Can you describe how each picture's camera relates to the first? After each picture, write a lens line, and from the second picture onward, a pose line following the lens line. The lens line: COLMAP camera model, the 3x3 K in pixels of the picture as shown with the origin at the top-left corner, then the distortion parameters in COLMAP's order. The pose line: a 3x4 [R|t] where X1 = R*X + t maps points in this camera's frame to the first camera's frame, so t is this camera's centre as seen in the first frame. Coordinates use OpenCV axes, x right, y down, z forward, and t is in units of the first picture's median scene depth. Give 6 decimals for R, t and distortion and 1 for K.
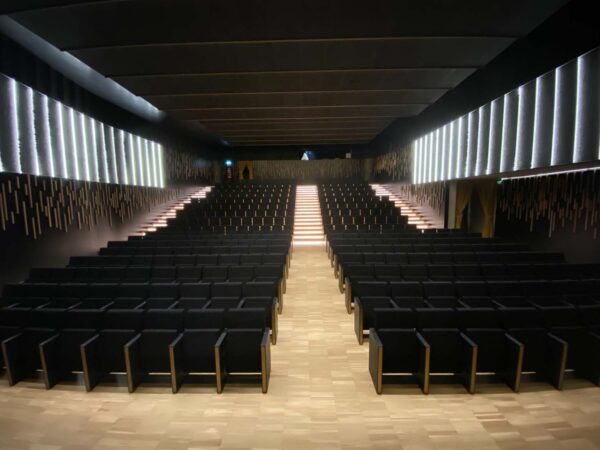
lens RADIAL K [[234.9, 0, 300.9], [0, 234.9, 222.3], [0, 0, 1]] dist [-0.008240, -0.009499]
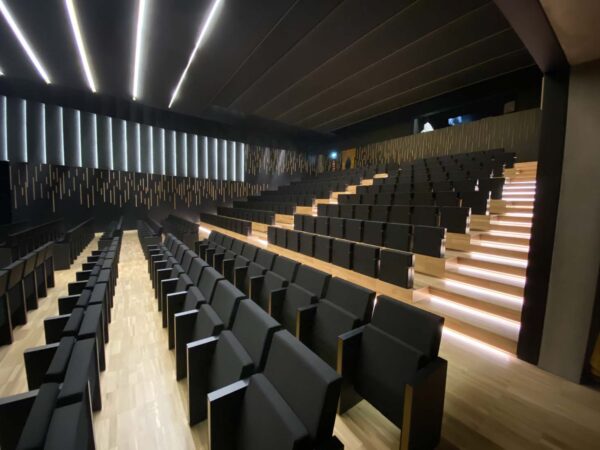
lens RADIAL K [[234.9, 0, 302.6], [0, 234.9, 225.7], [0, 0, 1]] dist [-0.008240, -0.009499]
pose [[0.595715, 0.103994, -0.796435, 0.822282], [-0.114989, 0.992411, 0.043574, -0.034871], [0.794922, 0.065623, 0.603152, 0.932024]]
